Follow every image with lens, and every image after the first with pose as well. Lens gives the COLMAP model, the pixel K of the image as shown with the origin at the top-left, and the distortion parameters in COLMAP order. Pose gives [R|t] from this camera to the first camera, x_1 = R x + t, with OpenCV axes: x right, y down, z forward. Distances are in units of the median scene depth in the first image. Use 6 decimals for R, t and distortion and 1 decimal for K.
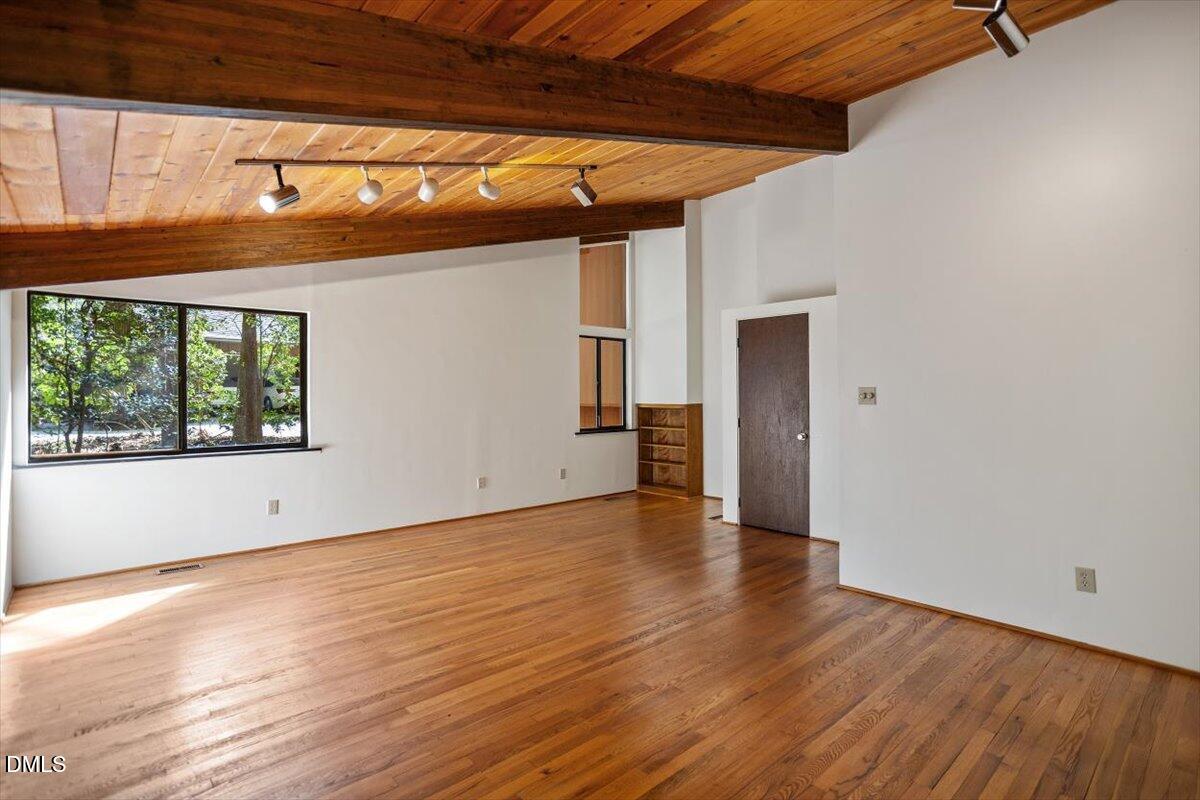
lens RADIAL K [[580.3, 0, 595.4], [0, 580.3, 397.1], [0, 0, 1]] dist [-0.025091, 0.000615]
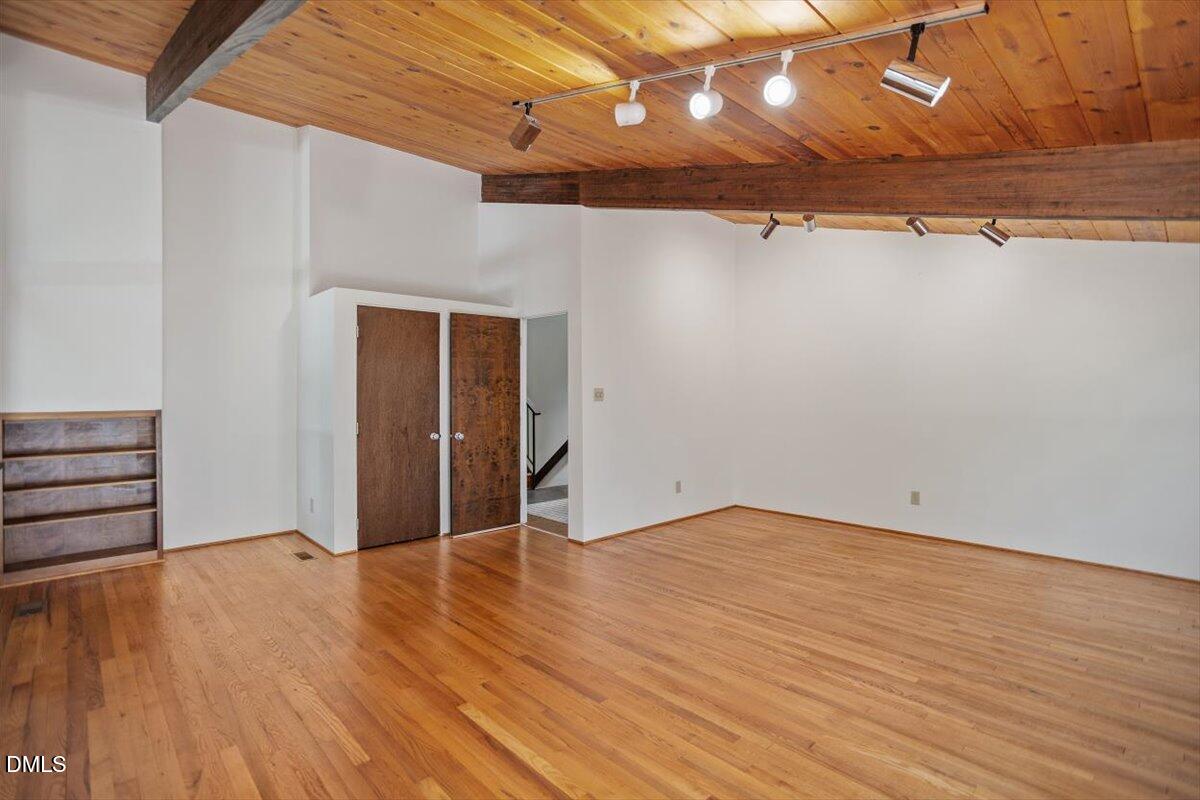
lens RADIAL K [[580.3, 0, 595.0], [0, 580.3, 397.2], [0, 0, 1]] dist [-0.025091, 0.000615]
pose [[-0.030501, -0.002675, 0.999531, -1.065564], [0.008083, 0.999963, 0.002922, 0.000107], [-0.999502, 0.008169, -0.030478, 1.254524]]
